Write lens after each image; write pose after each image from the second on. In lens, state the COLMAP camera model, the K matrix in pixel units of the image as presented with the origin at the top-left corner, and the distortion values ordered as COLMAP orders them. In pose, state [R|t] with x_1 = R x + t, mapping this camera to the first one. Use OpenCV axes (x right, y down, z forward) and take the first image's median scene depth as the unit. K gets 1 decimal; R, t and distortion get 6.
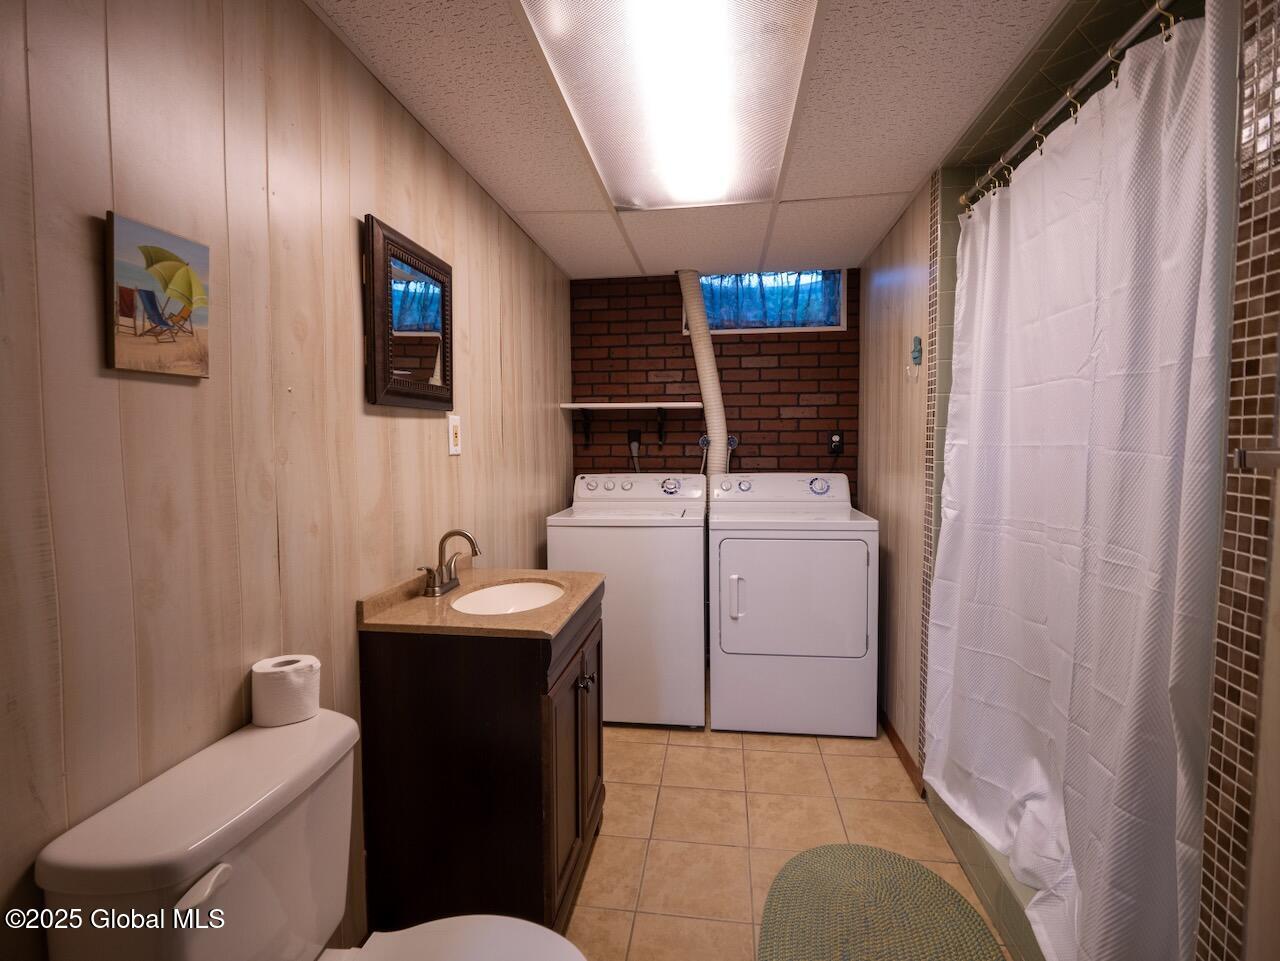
lens RADIAL K [[616.1, 0, 637.7], [0, 616.1, 475.5], [0, 0, 1]] dist [-0.010778, -0.000874]
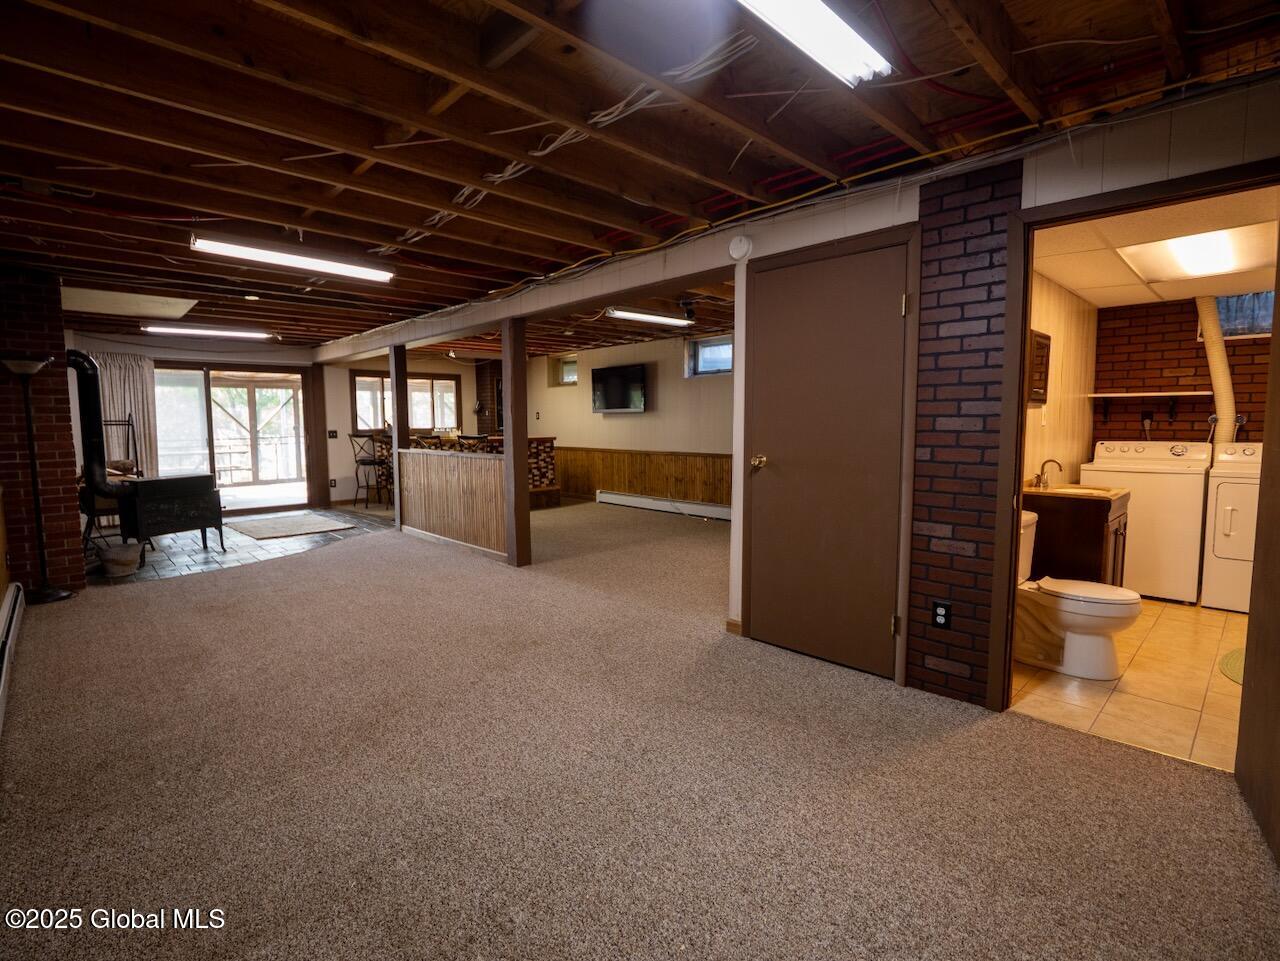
lens RADIAL K [[616.1, 0, 641.0], [0, 616.1, 471.3], [0, 0, 1]] dist [-0.010778, -0.000874]
pose [[0.785211, 0.051690, -0.617068, -0.046650], [-0.032545, 0.998577, 0.042236, 0.044075], [0.618373, -0.013082, 0.785776, -0.843574]]
